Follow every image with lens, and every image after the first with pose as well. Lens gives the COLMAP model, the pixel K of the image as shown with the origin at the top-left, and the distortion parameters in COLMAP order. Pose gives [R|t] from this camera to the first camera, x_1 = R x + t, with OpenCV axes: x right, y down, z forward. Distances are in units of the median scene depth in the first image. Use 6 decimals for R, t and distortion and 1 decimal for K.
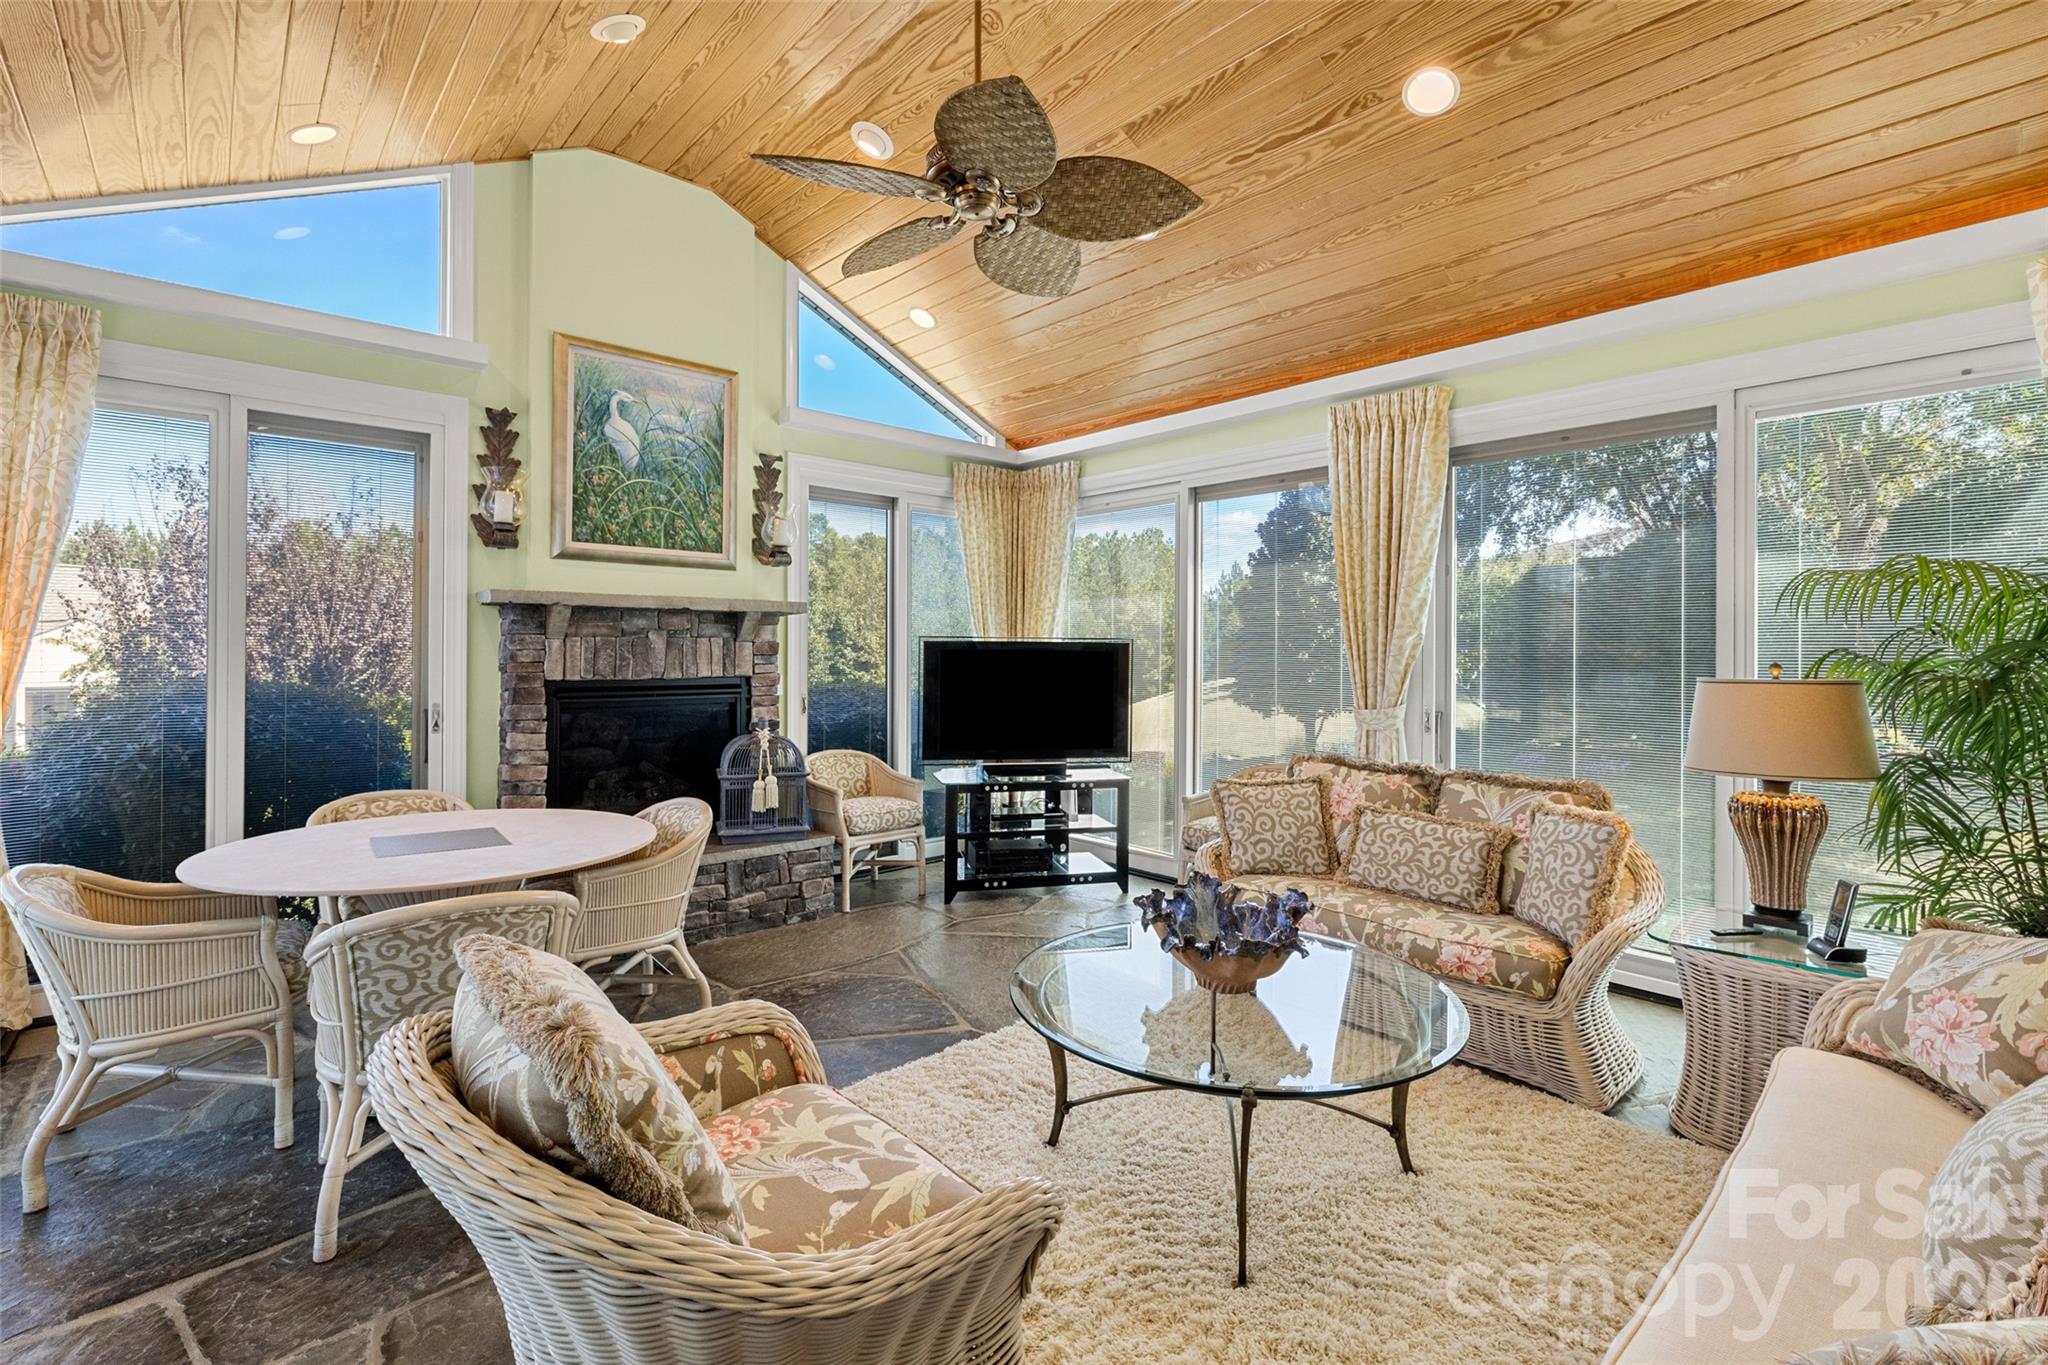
lens RADIAL K [[914.6, 0, 1024.0], [0, 914.6, 682.5], [0, 0, 1]] dist [-0.001506, -0.000031]
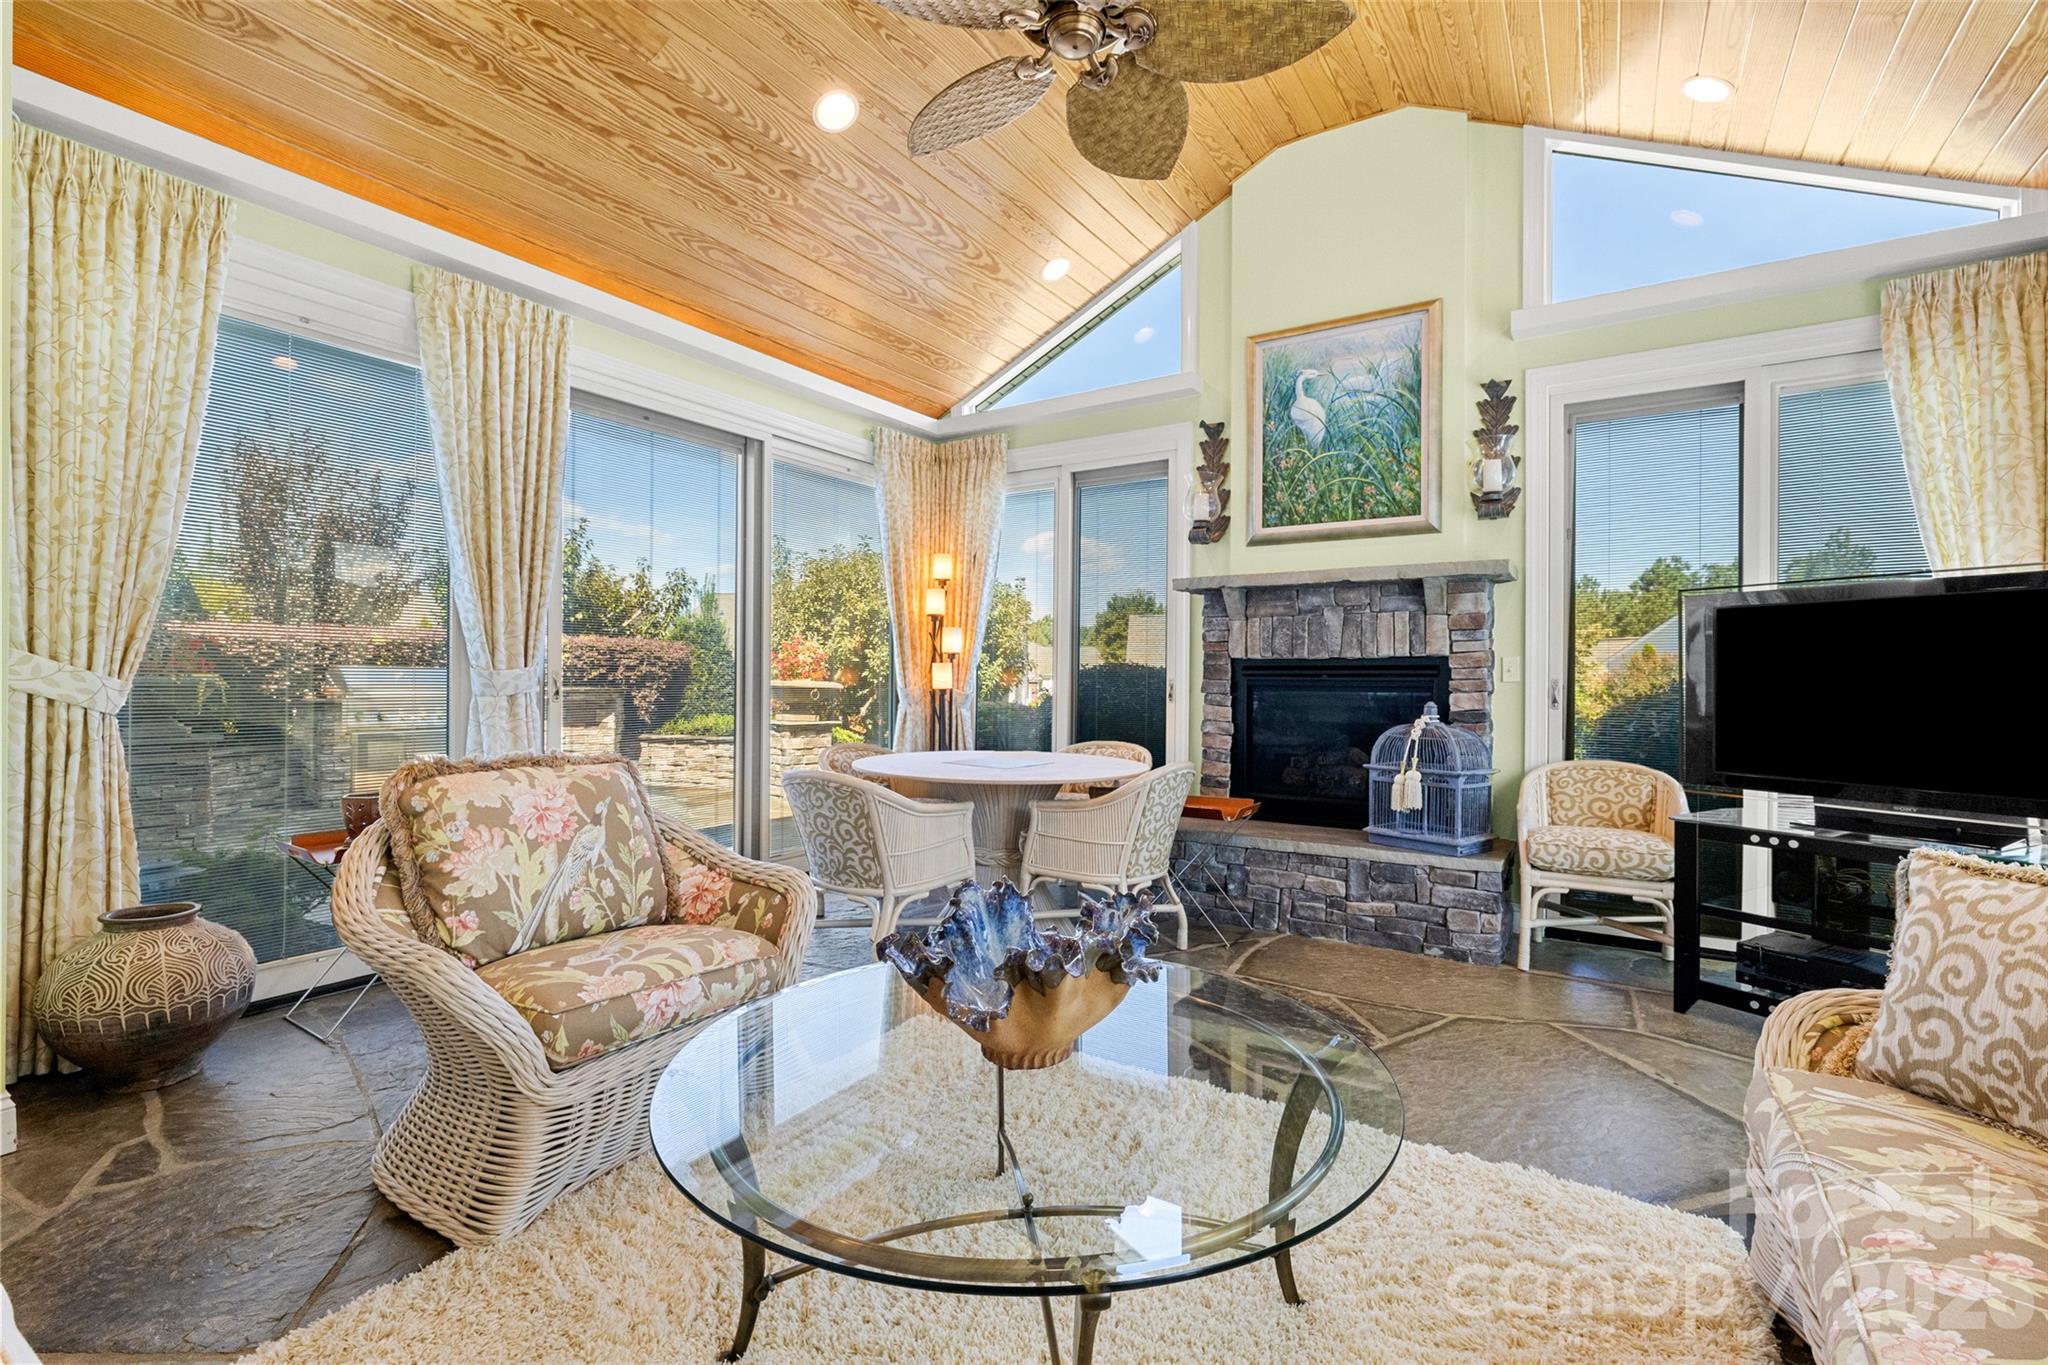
lens RADIAL K [[915.1, 0, 1023.9], [0, 915.1, 705.6], [0, 0, 1]] dist [-0.000271, 0.000499]
pose [[0.261978, 0.024510, -0.964763, 0.443492], [-0.036955, 0.999199, 0.015350, 0.043572], [0.964366, 0.031631, 0.262674, 0.440642]]
